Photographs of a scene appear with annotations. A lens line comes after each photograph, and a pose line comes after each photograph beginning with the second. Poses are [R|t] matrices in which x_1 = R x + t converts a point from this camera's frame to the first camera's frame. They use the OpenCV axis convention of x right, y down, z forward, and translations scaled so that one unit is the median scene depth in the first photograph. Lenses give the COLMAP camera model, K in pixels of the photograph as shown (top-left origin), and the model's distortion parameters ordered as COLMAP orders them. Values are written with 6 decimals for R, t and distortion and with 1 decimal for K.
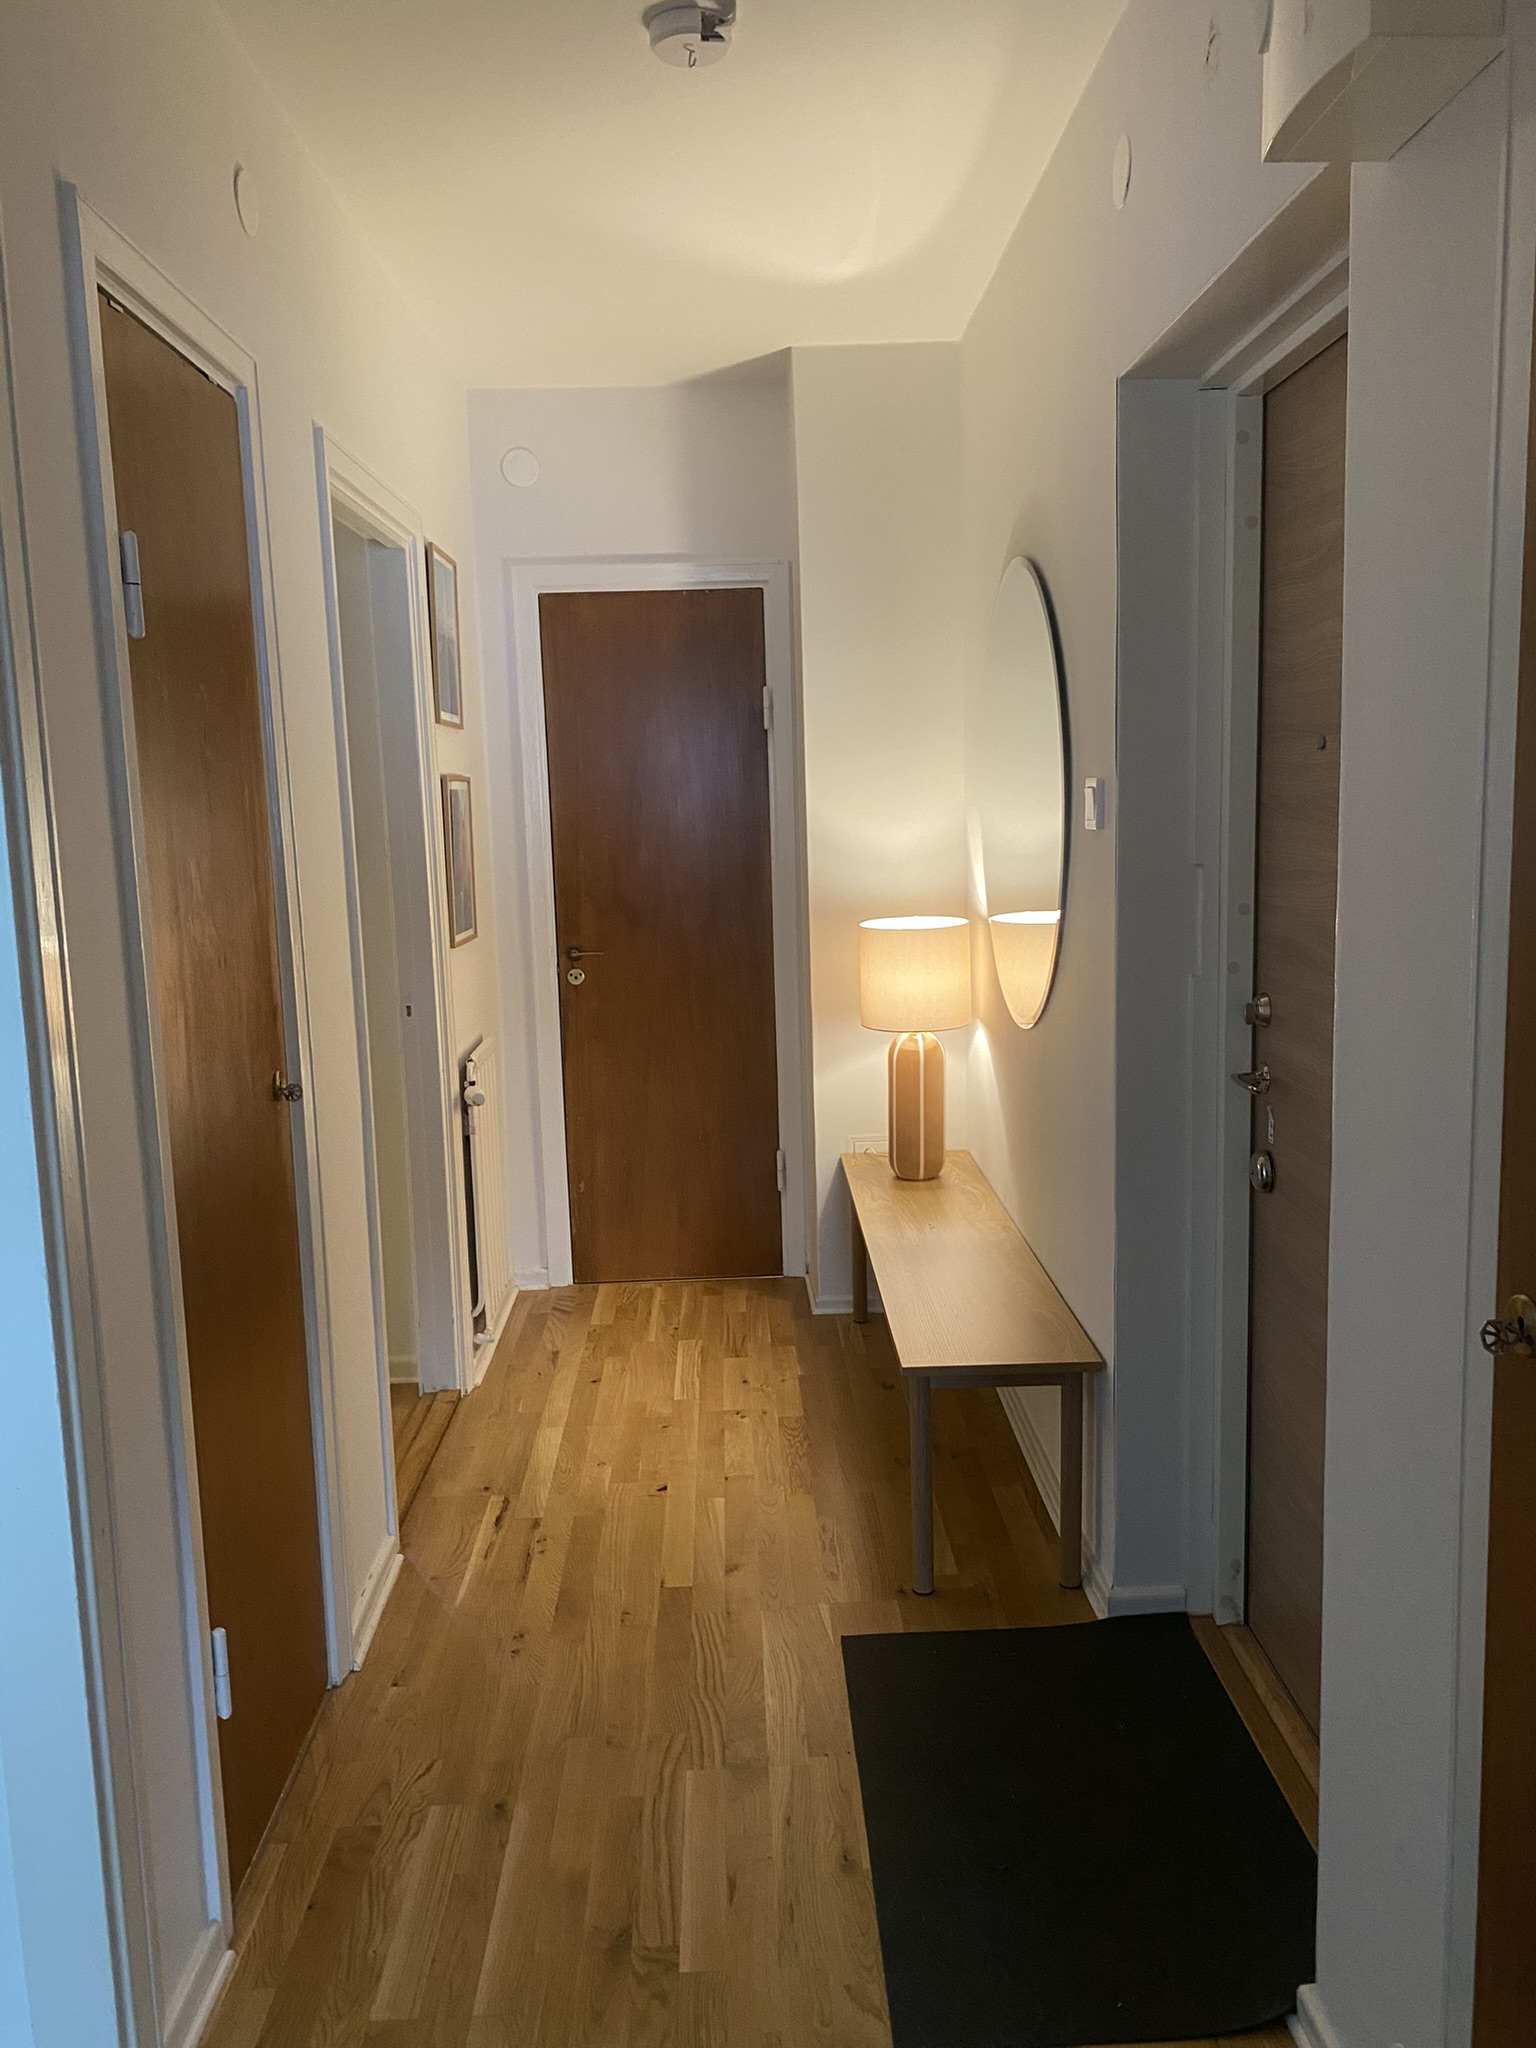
lens RADIAL K [[1583.3, 0, 779.9], [0, 1583.3, 1017.5], [0, 0, 1]] dist [0.068521, -0.004348]
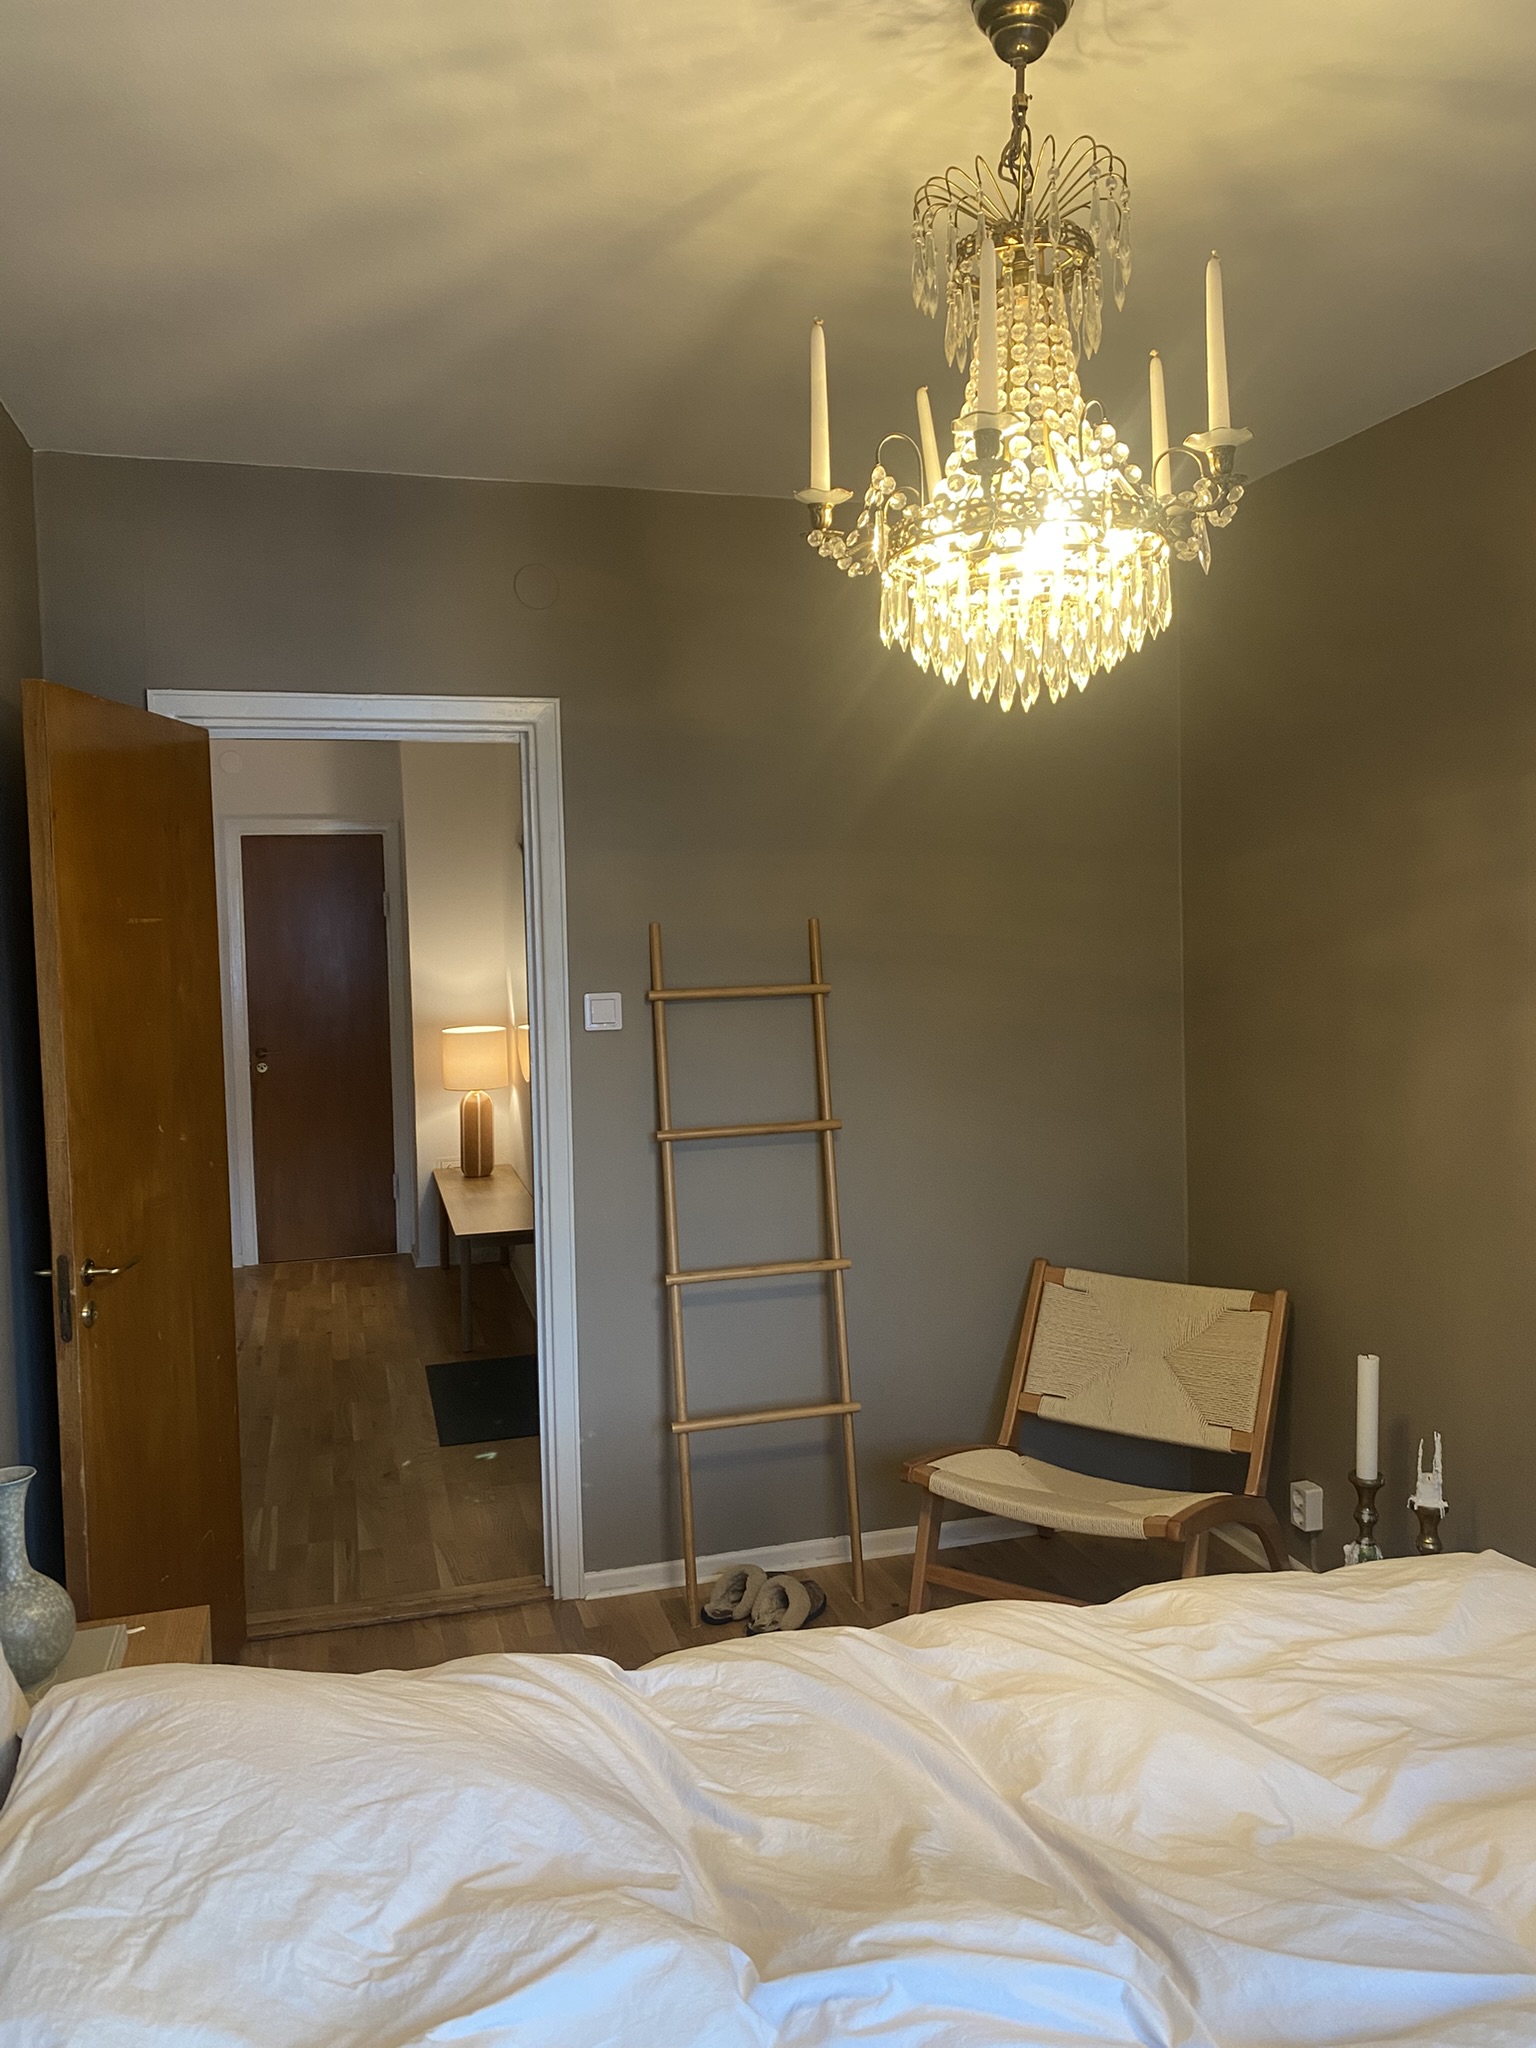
lens RADIAL K [[1583.3, 0, 779.9], [0, 1583.3, 1017.5], [0, 0, 1]] dist [0.068521, -0.004348]
pose [[0.971427, -0.006197, 0.237258, -0.002779], [0.027917, 0.995703, -0.088300, 0.088562], [-0.235691, 0.092401, 0.967425, -0.754520]]
